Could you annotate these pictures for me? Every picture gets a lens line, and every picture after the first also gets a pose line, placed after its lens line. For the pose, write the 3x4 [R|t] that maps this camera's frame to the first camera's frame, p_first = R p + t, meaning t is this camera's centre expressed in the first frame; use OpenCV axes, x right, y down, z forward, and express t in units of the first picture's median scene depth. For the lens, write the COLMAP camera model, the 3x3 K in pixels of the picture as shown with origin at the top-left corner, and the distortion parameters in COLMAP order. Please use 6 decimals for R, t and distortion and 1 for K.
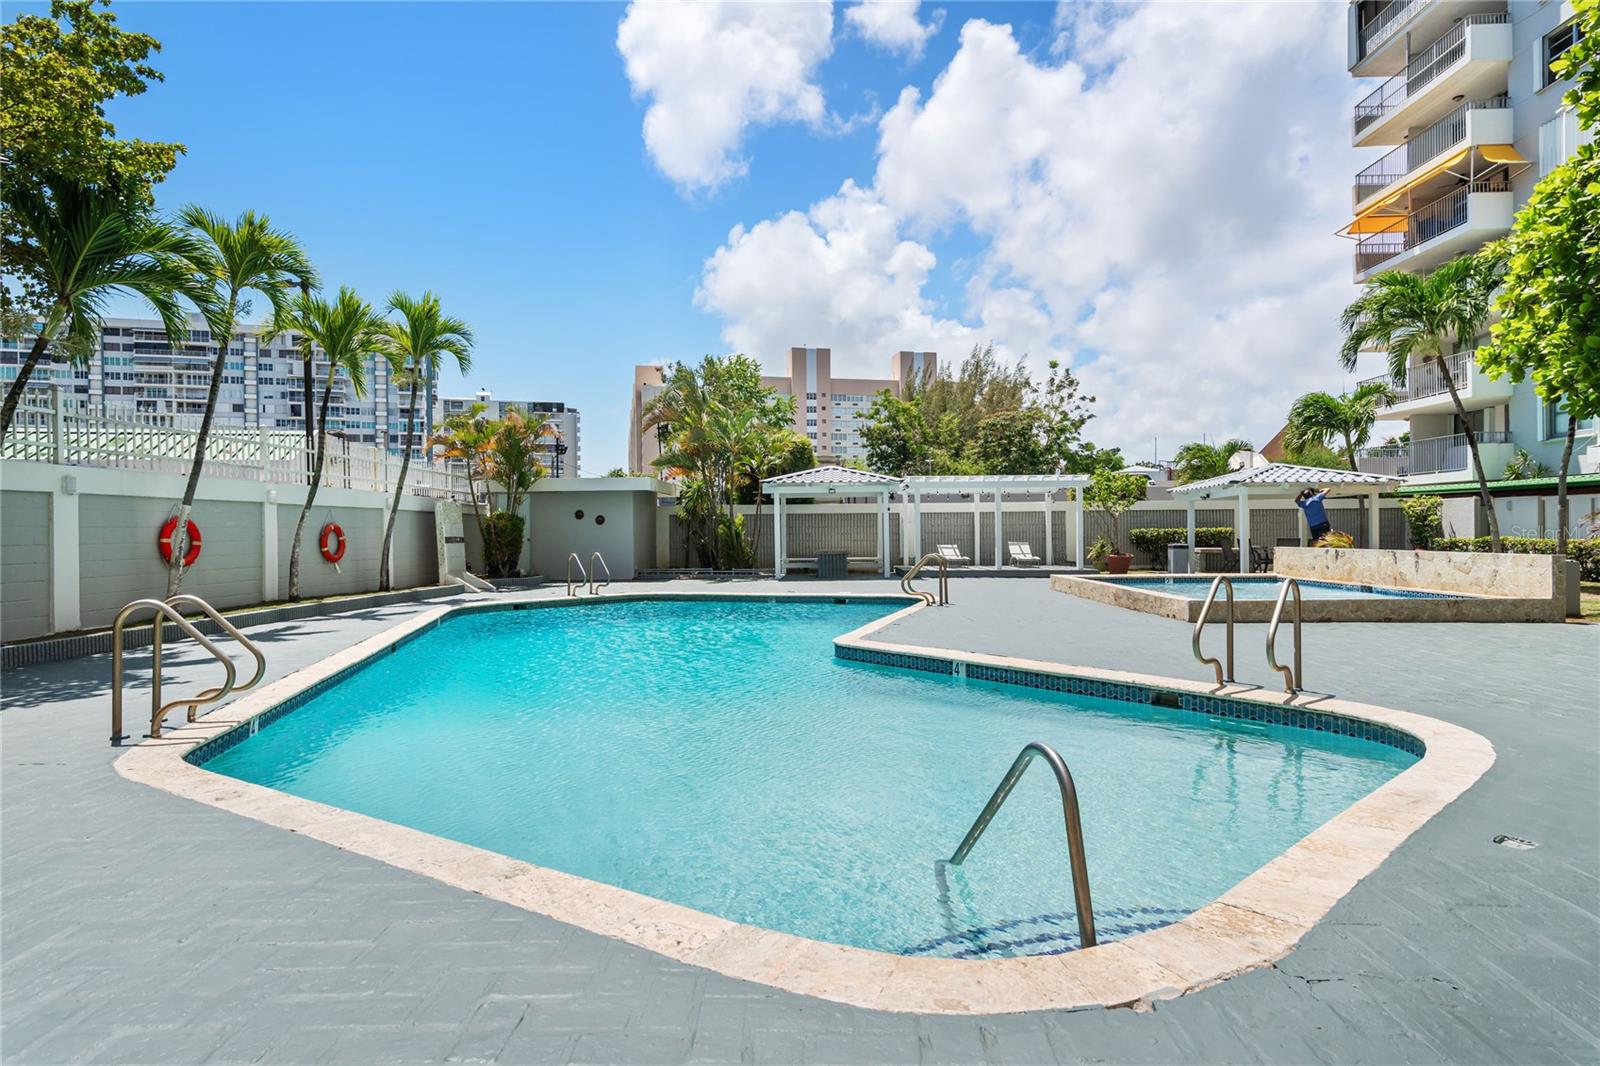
lens RADIAL K [[845.0, 0, 800.2], [0, 845.0, 536.7], [0, 0, 1]] dist [-0.002360, 0.001921]
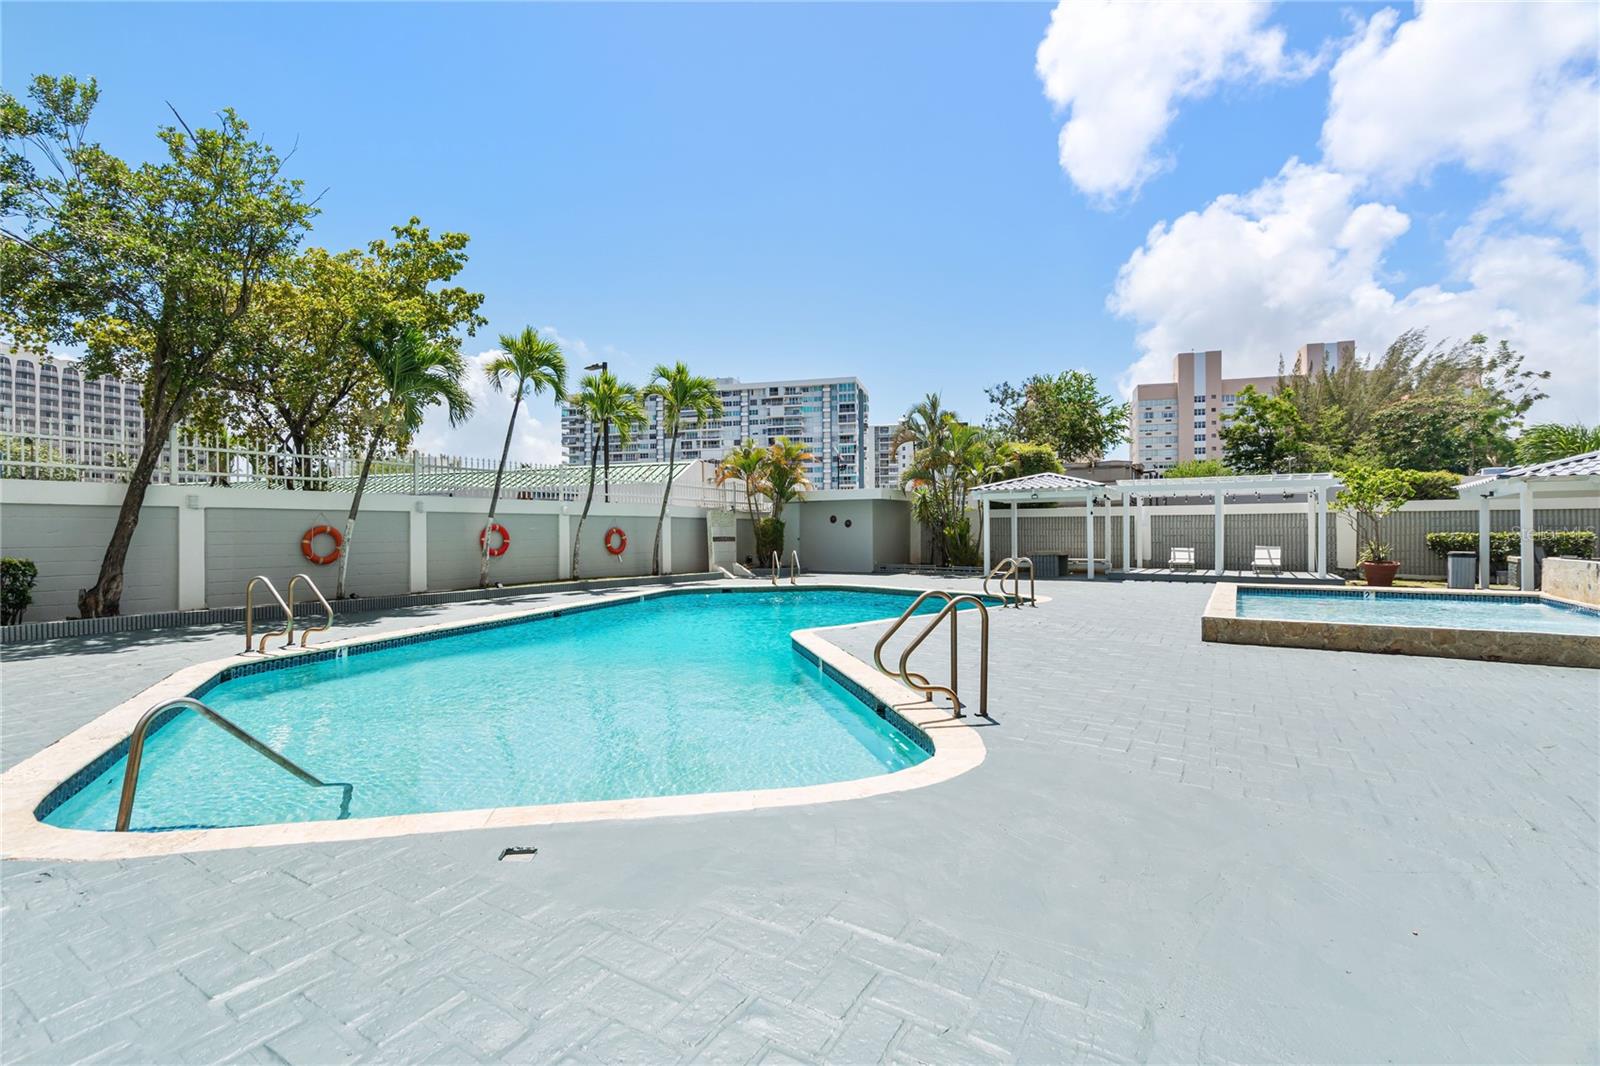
lens RADIAL K [[714.7, 0, 799.4], [0, 714.7, 527.7], [0, 0, 1]] dist [-0.000009, 0.001798]
pose [[0.867523, 0.001615, -0.497395, 0.202186], [-0.005994, 0.999956, -0.007208, -0.005266], [0.497362, 0.009235, 0.867494, 0.050299]]
